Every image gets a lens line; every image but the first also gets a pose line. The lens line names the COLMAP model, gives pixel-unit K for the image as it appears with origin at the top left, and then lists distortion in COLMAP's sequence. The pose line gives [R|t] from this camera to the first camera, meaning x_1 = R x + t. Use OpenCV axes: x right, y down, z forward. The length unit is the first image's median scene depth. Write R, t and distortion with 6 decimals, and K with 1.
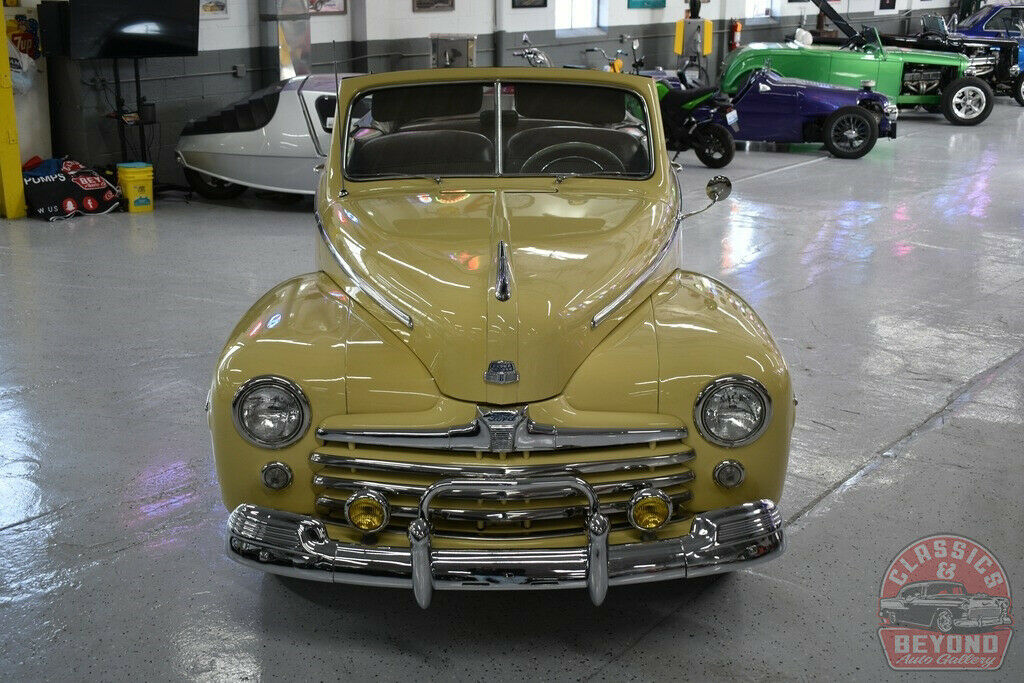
lens RADIAL K [[1212.3, 0, 512.0], [0, 1212.3, 341.5], [0, 0, 1]] dist [-0.012049, -0.016772]
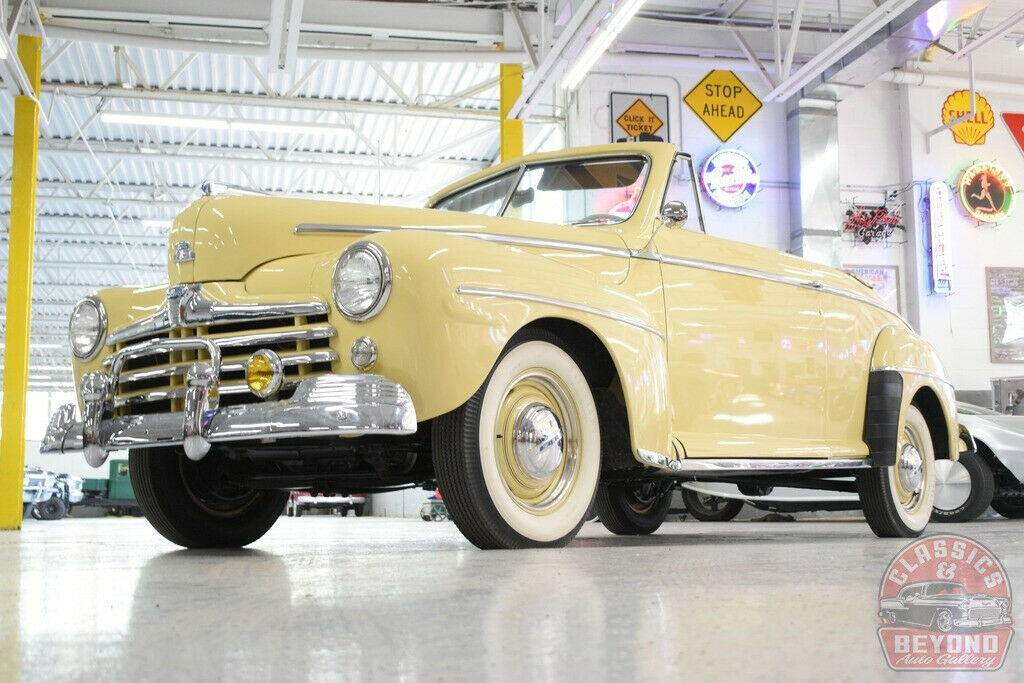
lens RADIAL K [[1276.5, 0, 512.0], [0, 1276.5, 341.5], [0, 0, 1]] dist [-0.006793, 0.003928]
pose [[0.771054, -0.093941, -0.629803, 0.309555], [-0.178367, 0.917600, -0.355240, 0.150185], [0.611279, 0.386245, 0.690763, 0.133382]]
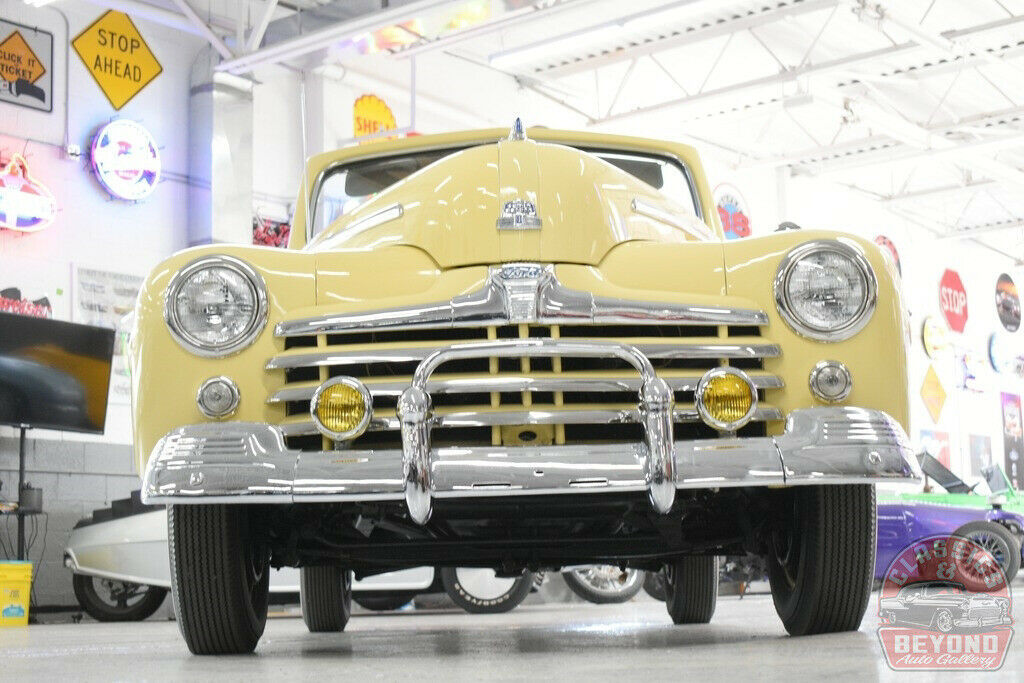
lens RADIAL K [[1700.1, 0, 512.0], [0, 1700.1, 341.5], [0, 0, 1]] dist [-0.021049, 0.010998]
pose [[0.999520, -0.030754, 0.003828, -0.006285], [0.029352, 0.899721, -0.435477, 0.185412], [0.009948, 0.435380, 0.900192, 0.018885]]
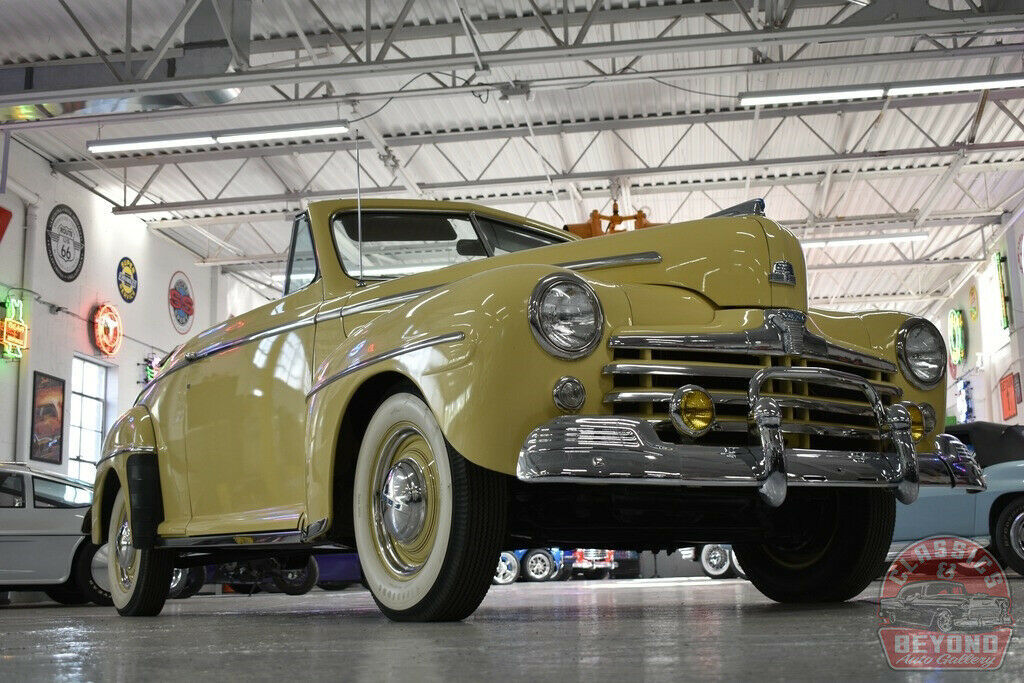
lens RADIAL K [[1267.9, 0, 512.0], [0, 1267.9, 341.5], [0, 0, 1]] dist [-0.020524, -0.025211]
pose [[0.858848, 0.071560, 0.507208, -0.238328], [0.179863, 0.885011, -0.429423, 0.158409], [-0.479614, 0.460037, 0.747219, 0.112952]]
